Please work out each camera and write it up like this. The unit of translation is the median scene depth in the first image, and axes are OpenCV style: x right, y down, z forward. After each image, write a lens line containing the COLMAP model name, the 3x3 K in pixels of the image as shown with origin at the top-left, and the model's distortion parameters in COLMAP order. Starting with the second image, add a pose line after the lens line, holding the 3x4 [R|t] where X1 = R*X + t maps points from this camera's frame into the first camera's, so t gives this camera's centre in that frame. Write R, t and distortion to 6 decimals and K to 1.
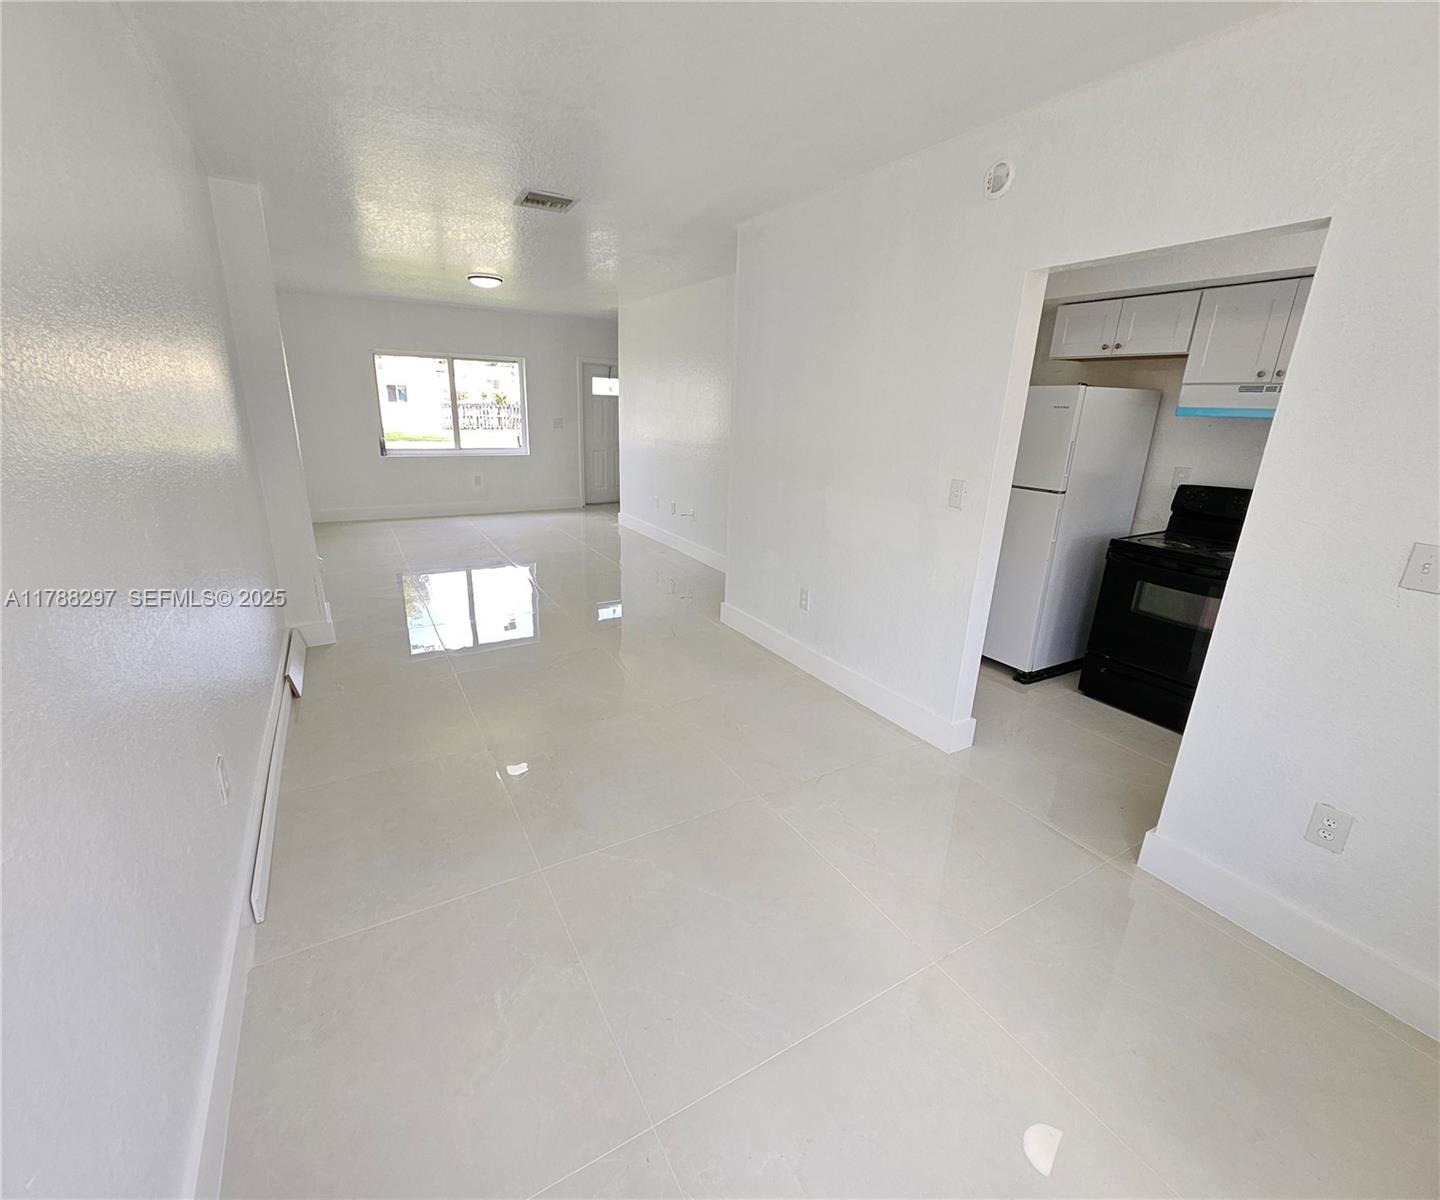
lens RADIAL K [[625.2, 0, 710.4], [0, 625.2, 594.6], [0, 0, 1]] dist [0.003972, -0.001814]
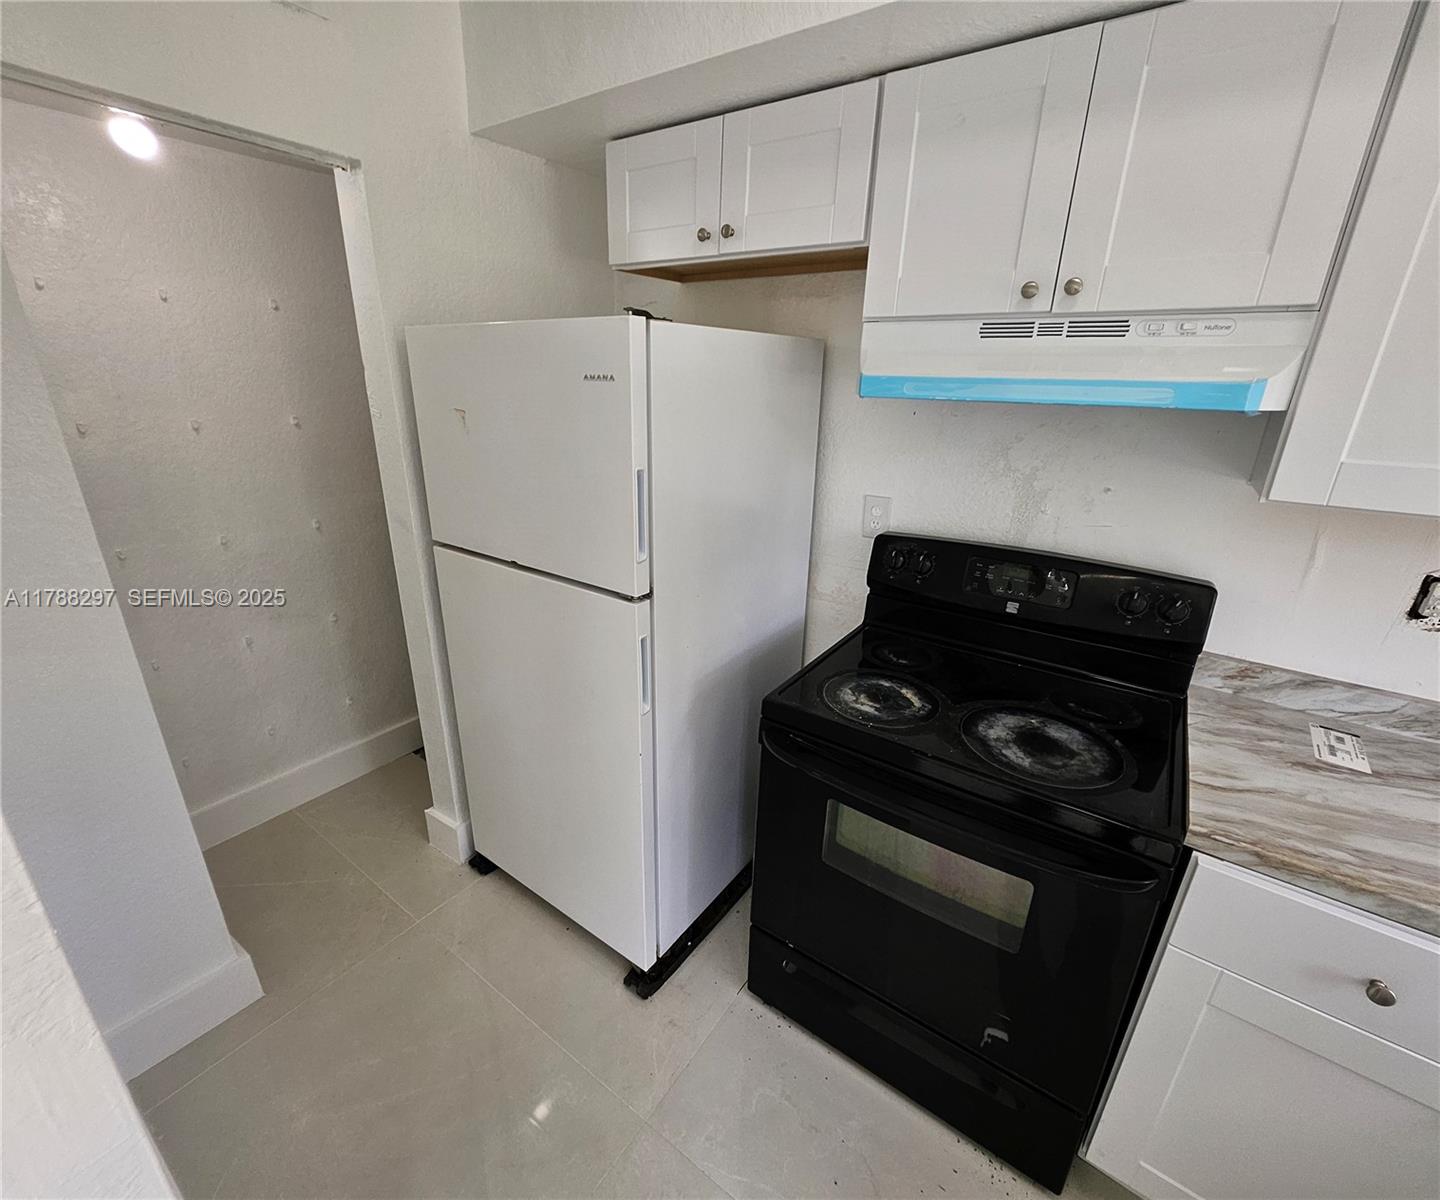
lens RADIAL K [[625.2, 0, 710.4], [0, 625.2, 594.6], [0, 0, 1]] dist [0.003972, -0.001814]
pose [[0.910162, -0.142333, 0.389033, 0.453964], [0.124602, 0.989693, 0.070581, -0.189499], [-0.395070, -0.015766, 0.918516, 0.629613]]
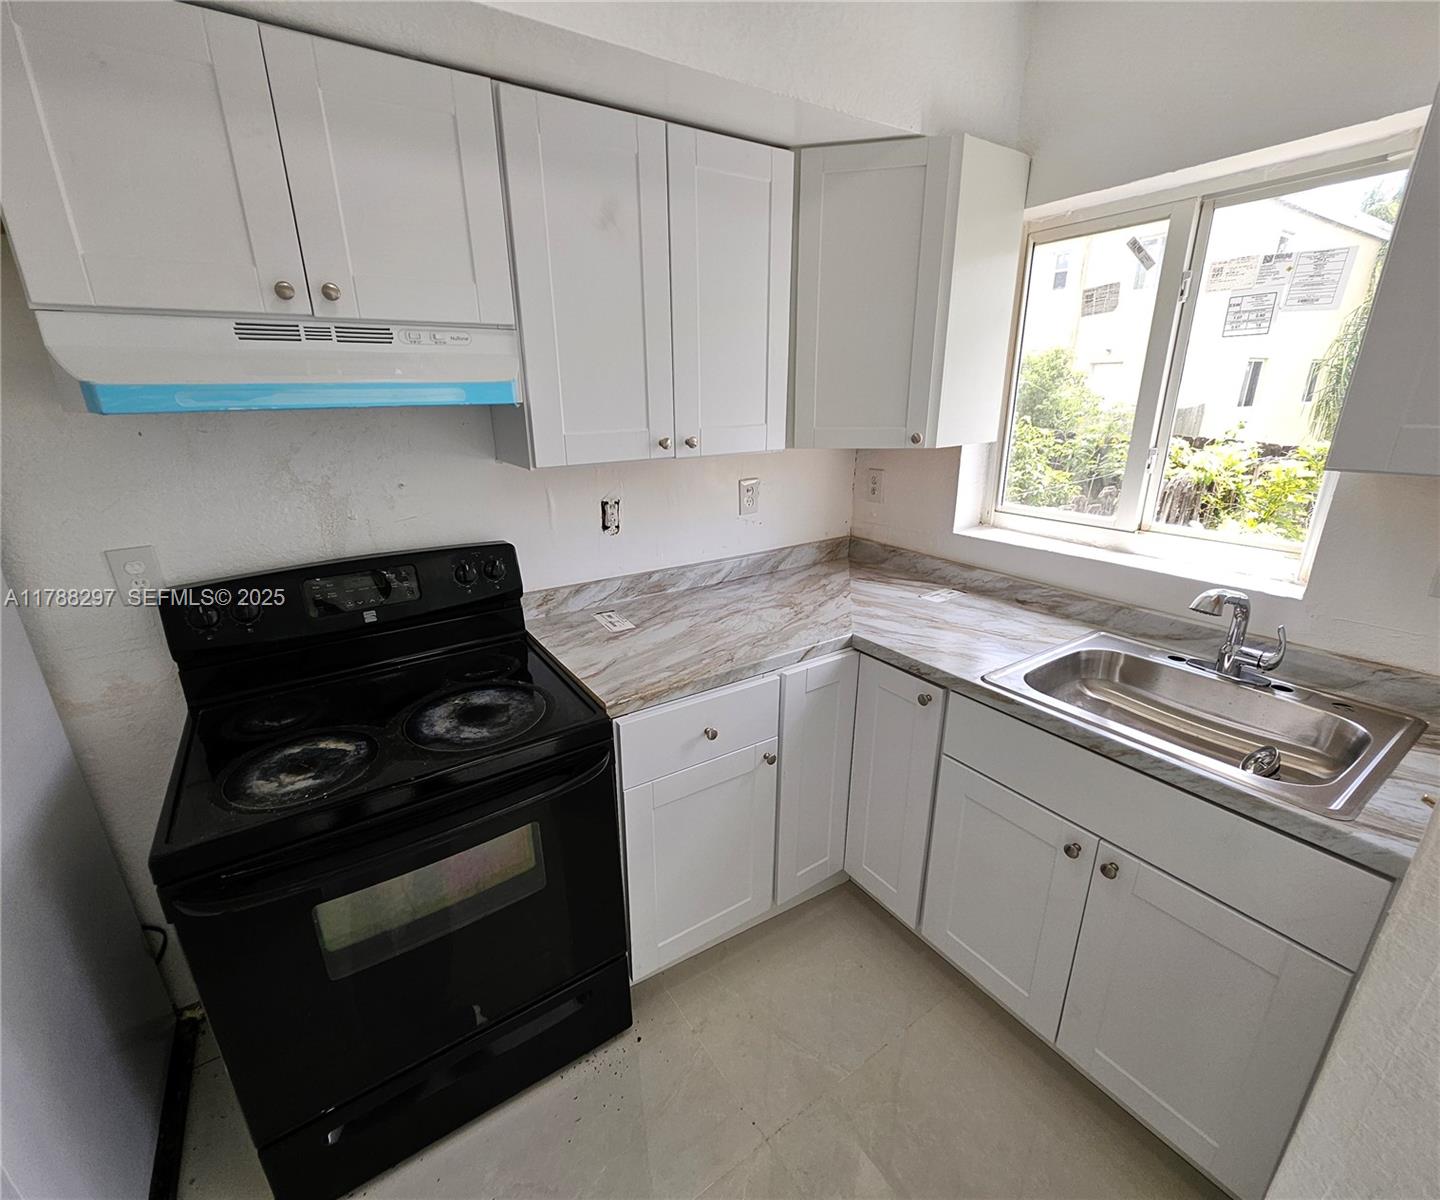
lens RADIAL K [[625.2, 0, 710.4], [0, 625.2, 594.6], [0, 0, 1]] dist [0.003972, -0.001814]
pose [[-0.057883, -0.337457, 0.939560, 0.400827], [0.308854, 0.888913, 0.338294, -0.210900], [-0.949347, 0.309768, 0.052772, 0.702130]]
